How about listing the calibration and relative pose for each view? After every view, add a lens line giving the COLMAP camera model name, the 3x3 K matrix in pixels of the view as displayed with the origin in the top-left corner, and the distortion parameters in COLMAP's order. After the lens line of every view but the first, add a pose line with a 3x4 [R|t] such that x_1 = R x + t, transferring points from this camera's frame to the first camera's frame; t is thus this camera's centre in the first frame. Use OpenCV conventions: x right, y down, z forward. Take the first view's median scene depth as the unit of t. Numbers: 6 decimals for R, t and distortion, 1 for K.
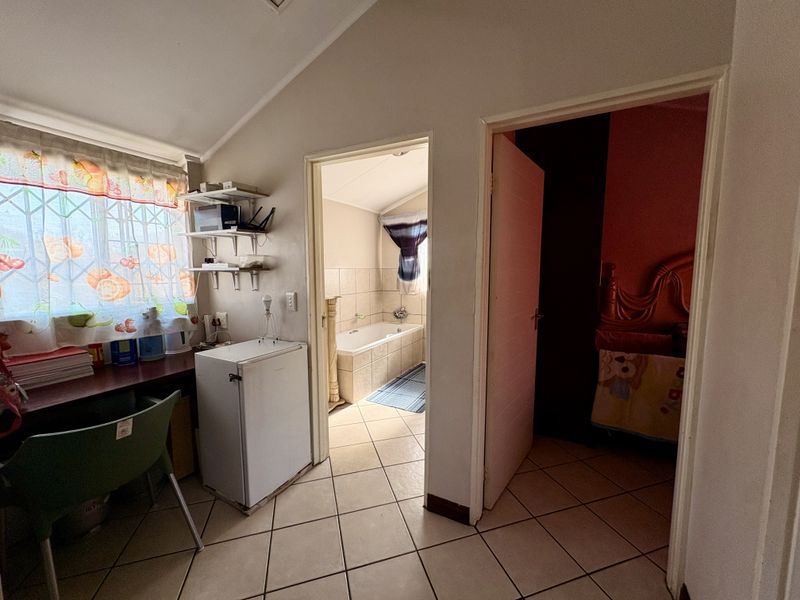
lens RADIAL K [[319.5, 0, 399.9], [0, 319.5, 298.3], [0, 0, 1]] dist [0.000512, 0.000051]
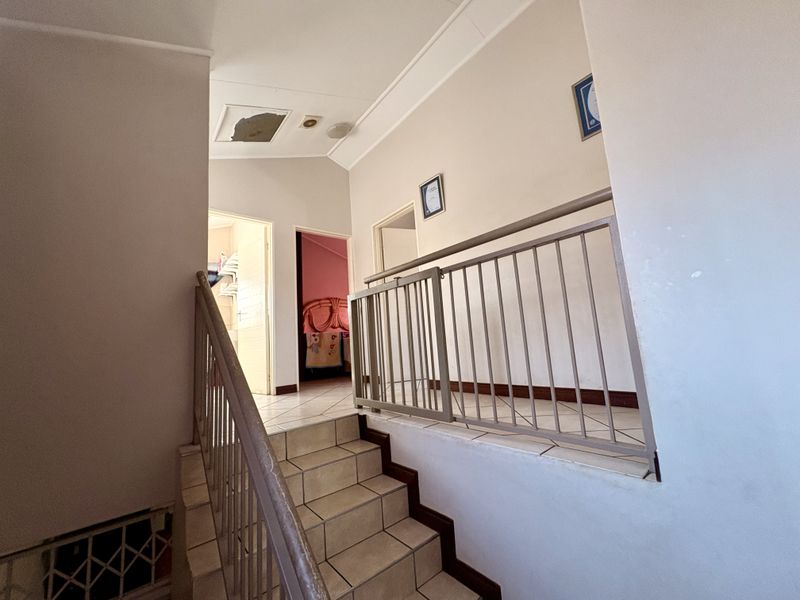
lens RADIAL K [[319.5, 0, 400.0], [0, 319.5, 300.5], [0, 0, 1]] dist [0.000512, 0.000051]
pose [[0.379609, 0.108239, 0.918793, -1.208327], [0.154718, 0.971719, -0.178397, 0.453570], [-0.912118, 0.209875, 0.352127, -0.420006]]
